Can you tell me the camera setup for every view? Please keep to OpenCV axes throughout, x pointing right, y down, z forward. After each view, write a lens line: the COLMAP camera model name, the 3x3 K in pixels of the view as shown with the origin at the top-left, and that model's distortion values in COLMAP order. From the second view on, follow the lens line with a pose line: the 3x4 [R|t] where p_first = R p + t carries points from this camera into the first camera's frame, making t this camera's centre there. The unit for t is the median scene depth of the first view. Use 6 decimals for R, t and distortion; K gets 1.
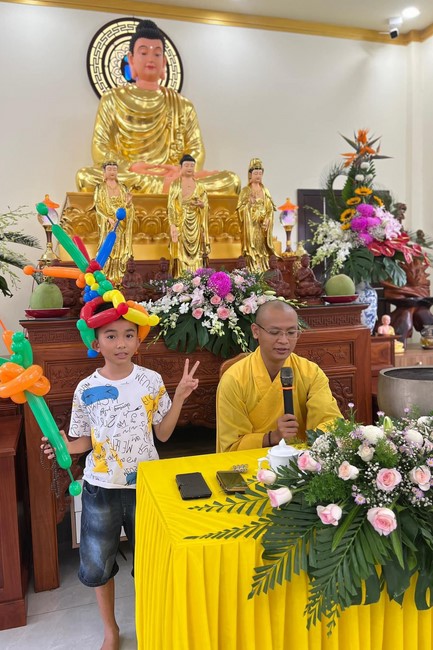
lens RADIAL K [[499.8, 0, 202.1], [0, 499.8, 323.6], [0, 0, 1]] dist [0.088055, -0.124527]
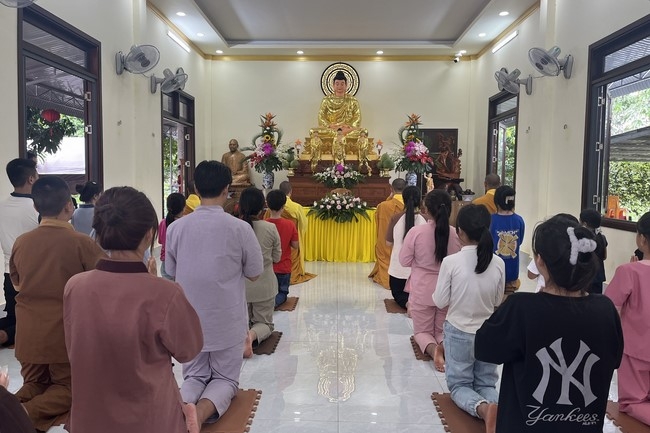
lens RADIAL K [[499.8, 0, 320.7], [0, 499.8, 202.3], [0, 0, 1]] dist [0.088055, -0.124527]
pose [[0.950114, 0.064431, -0.305177, 0.812649], [-0.067047, 0.997748, 0.001913, 0.130939], [0.304613, 0.018644, 0.952294, -1.955365]]
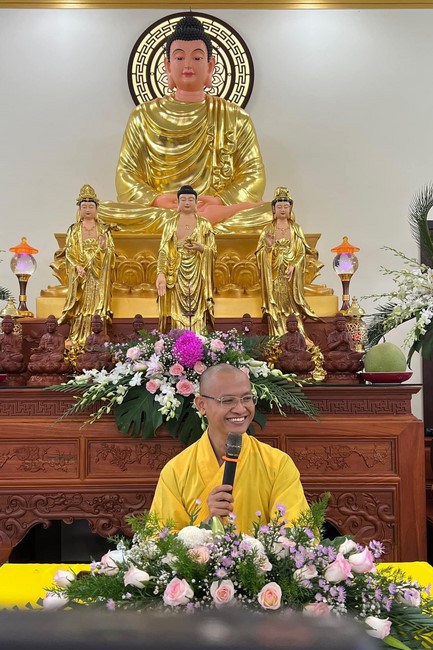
lens RADIAL K [[747.2, 0, 216.5], [0, 747.2, 325.0], [0, 0, 1]] dist [0.255061, -0.812322]
pose [[0.965331, 0.018252, -0.260390, 0.305796], [-0.048781, 0.992593, -0.111267, 0.007548], [0.256430, 0.120112, 0.959071, -0.081103]]
